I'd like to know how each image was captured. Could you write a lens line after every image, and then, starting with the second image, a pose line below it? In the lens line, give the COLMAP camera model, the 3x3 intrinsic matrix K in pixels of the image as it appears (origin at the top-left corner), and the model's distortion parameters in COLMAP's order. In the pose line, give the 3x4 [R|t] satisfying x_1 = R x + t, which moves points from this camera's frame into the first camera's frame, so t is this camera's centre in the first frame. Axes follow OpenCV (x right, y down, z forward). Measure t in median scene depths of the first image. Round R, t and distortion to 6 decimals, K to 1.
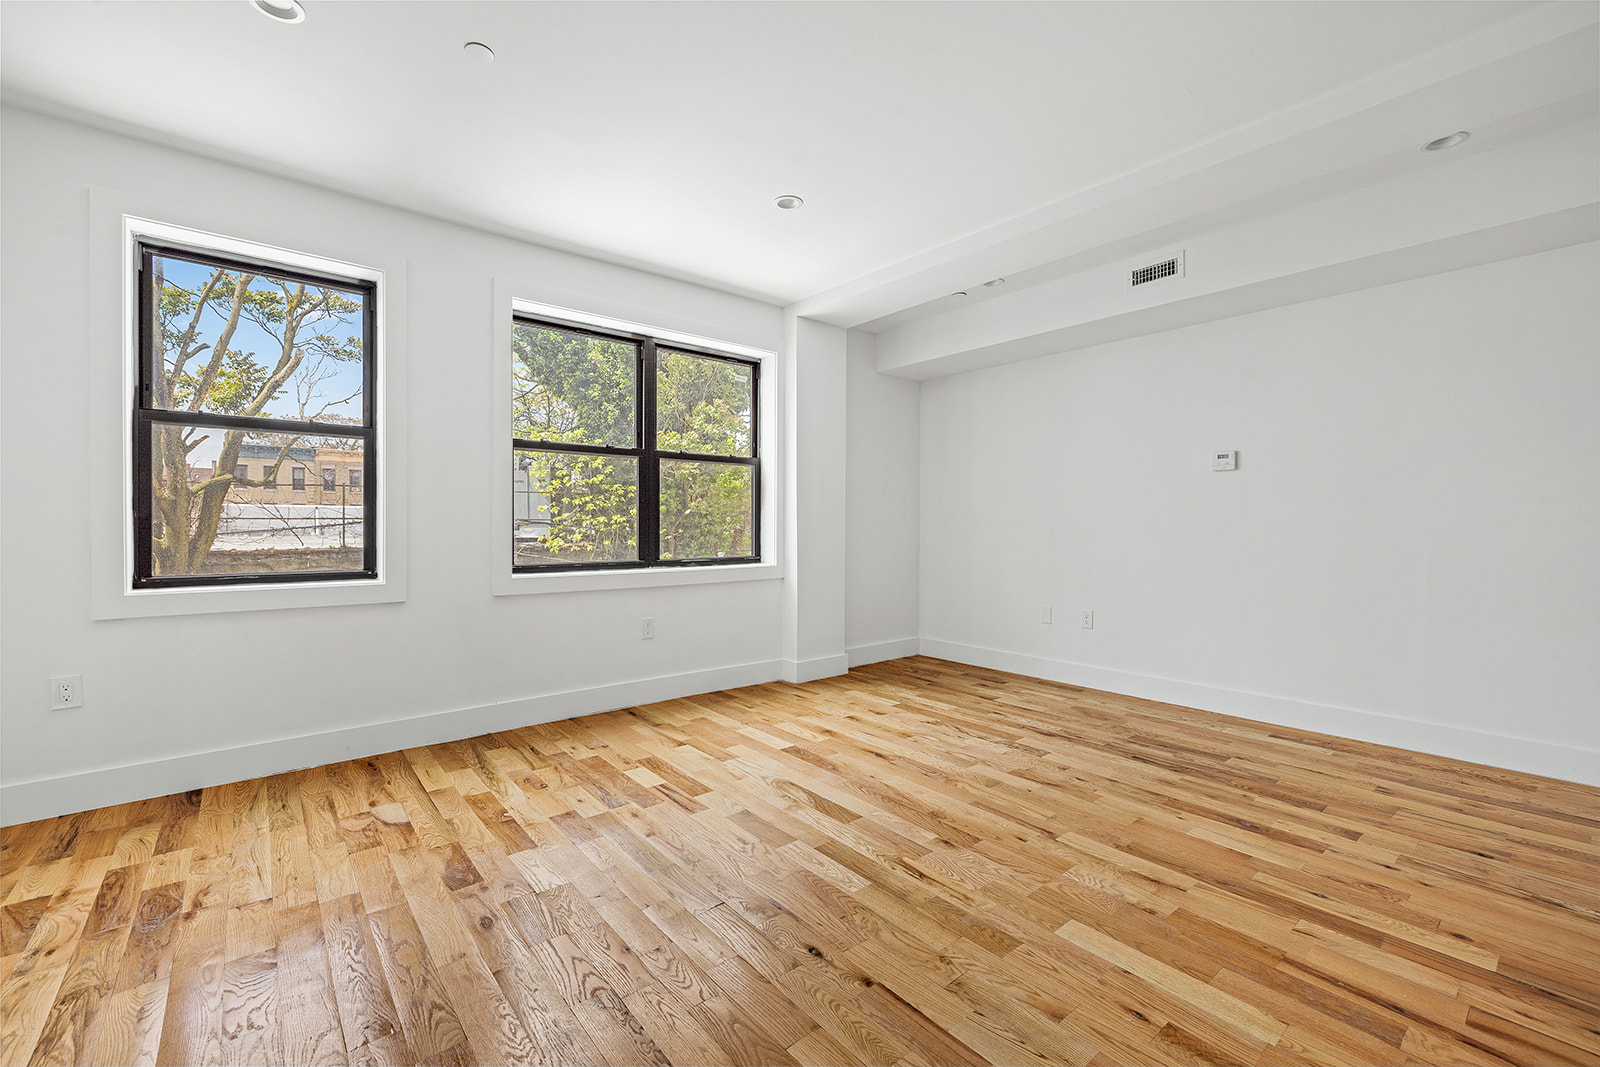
lens RADIAL K [[674.7, 0, 788.6], [0, 674.7, 532.5], [0, 0, 1]] dist [0.000344, 0.000066]
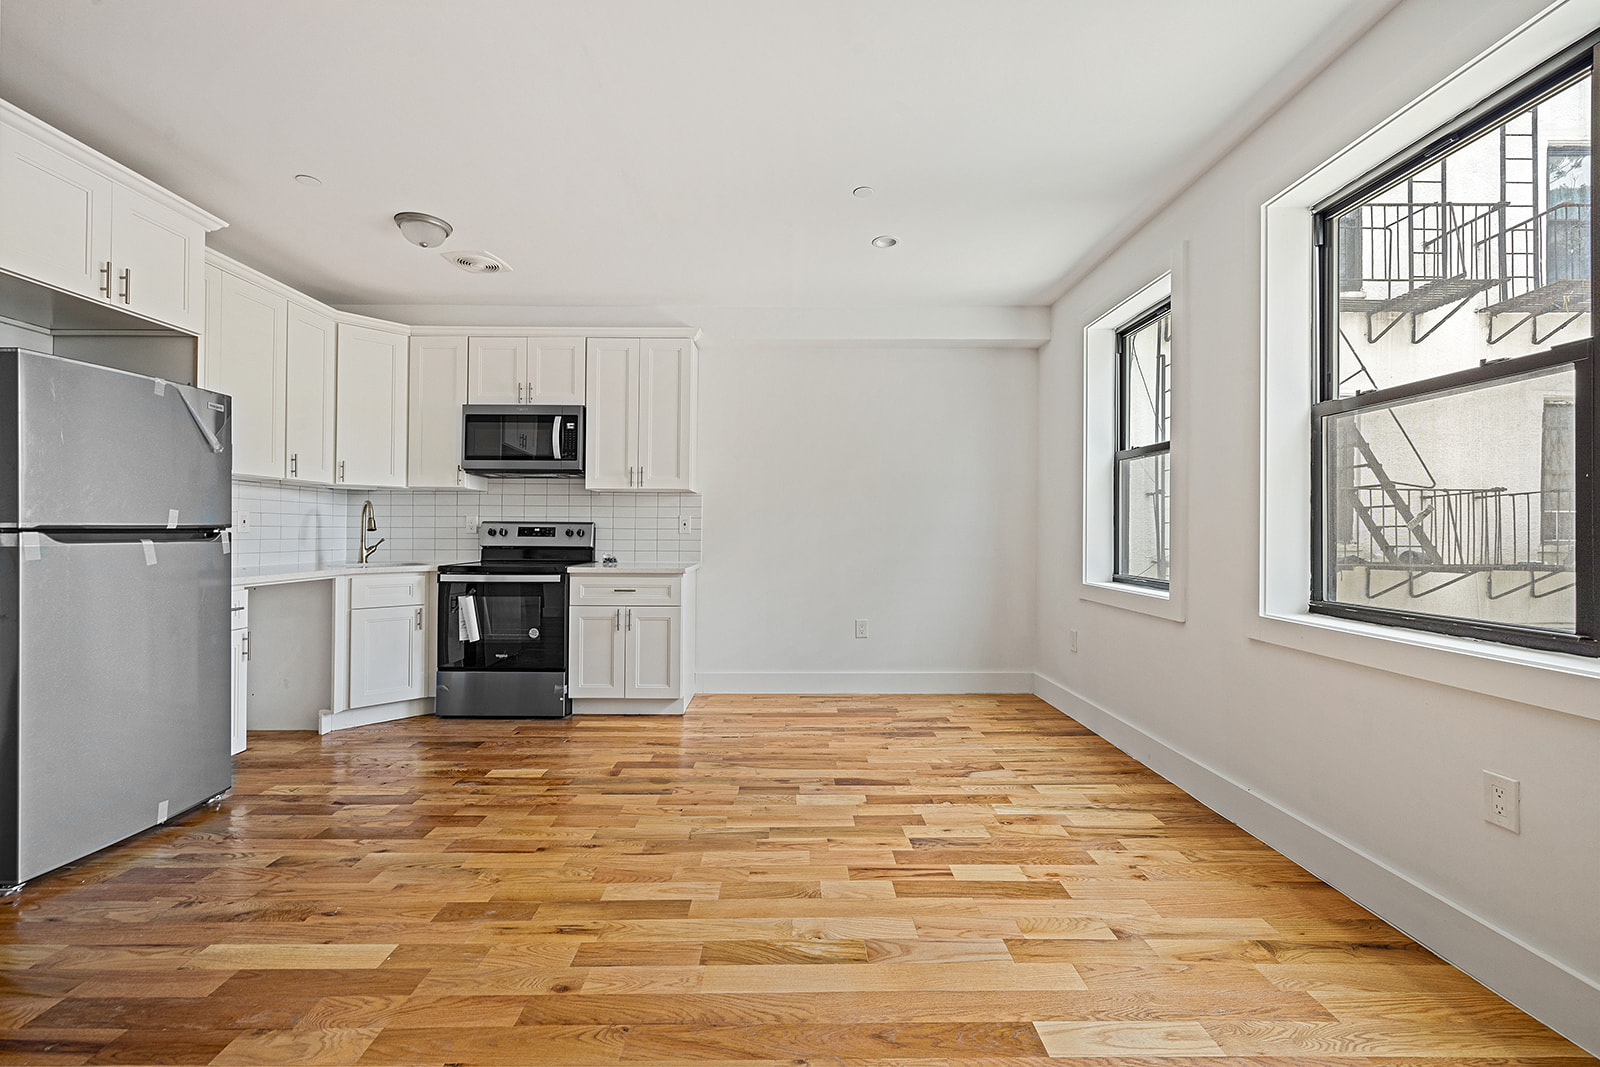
lens RADIAL K [[674.7, 0, 788.6], [0, 674.7, 532.5], [0, 0, 1]] dist [0.000344, 0.000066]
pose [[-0.638905, -0.007473, -0.769249, 0.563960], [-0.016220, 0.999861, 0.003758, -0.012117], [0.769115, 0.014878, -0.638938, 1.464665]]
